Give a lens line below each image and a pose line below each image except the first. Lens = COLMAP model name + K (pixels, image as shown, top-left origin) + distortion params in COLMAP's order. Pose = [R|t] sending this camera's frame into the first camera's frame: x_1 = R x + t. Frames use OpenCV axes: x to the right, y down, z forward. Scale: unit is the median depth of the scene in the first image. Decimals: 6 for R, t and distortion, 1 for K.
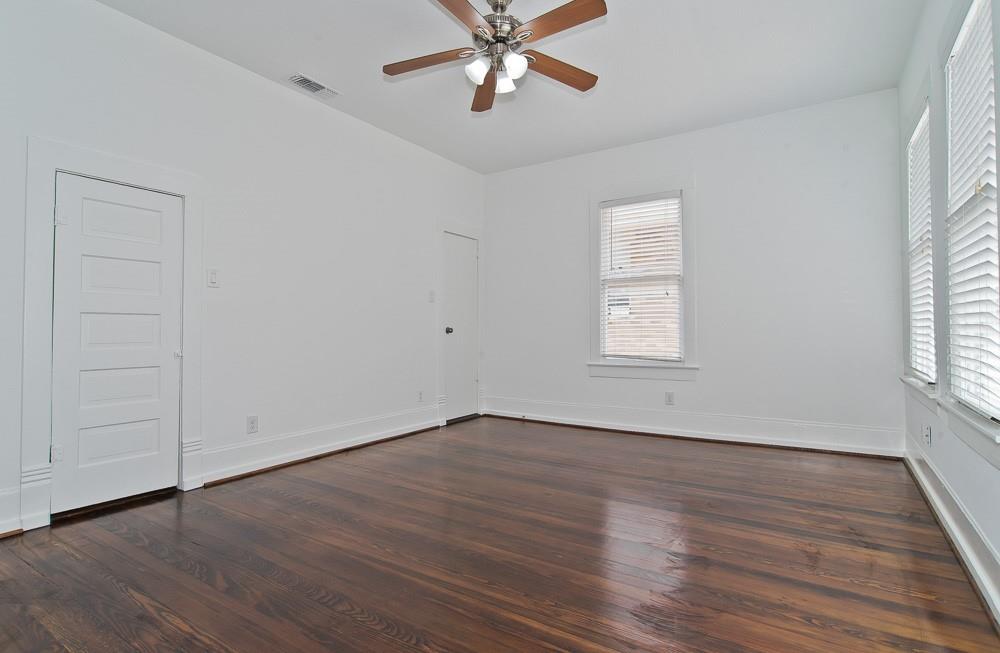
lens RADIAL K [[494.4, 0, 497.9], [0, 494.4, 329.2], [0, 0, 1]] dist [-0.002600, 0.002172]
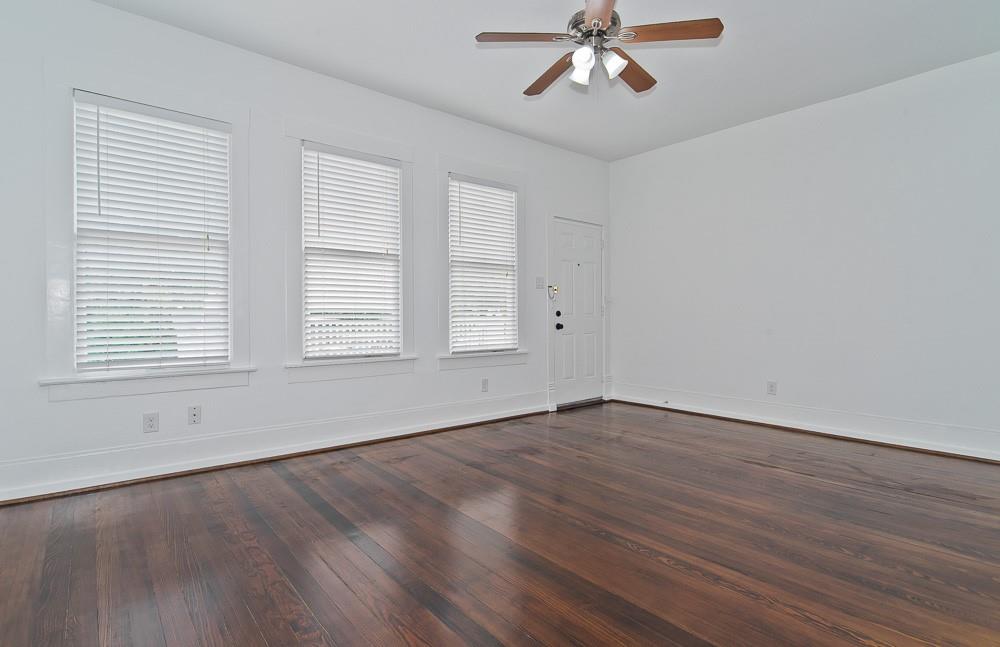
lens RADIAL K [[494.4, 0, 494.7], [0, 494.4, 319.1], [0, 0, 1]] dist [-0.002600, 0.002172]
pose [[-0.952542, -0.000837, 0.304405, -0.089058], [0.004778, 0.999832, 0.017700, -0.012922], [-0.304368, 0.018315, -0.952378, 1.625996]]
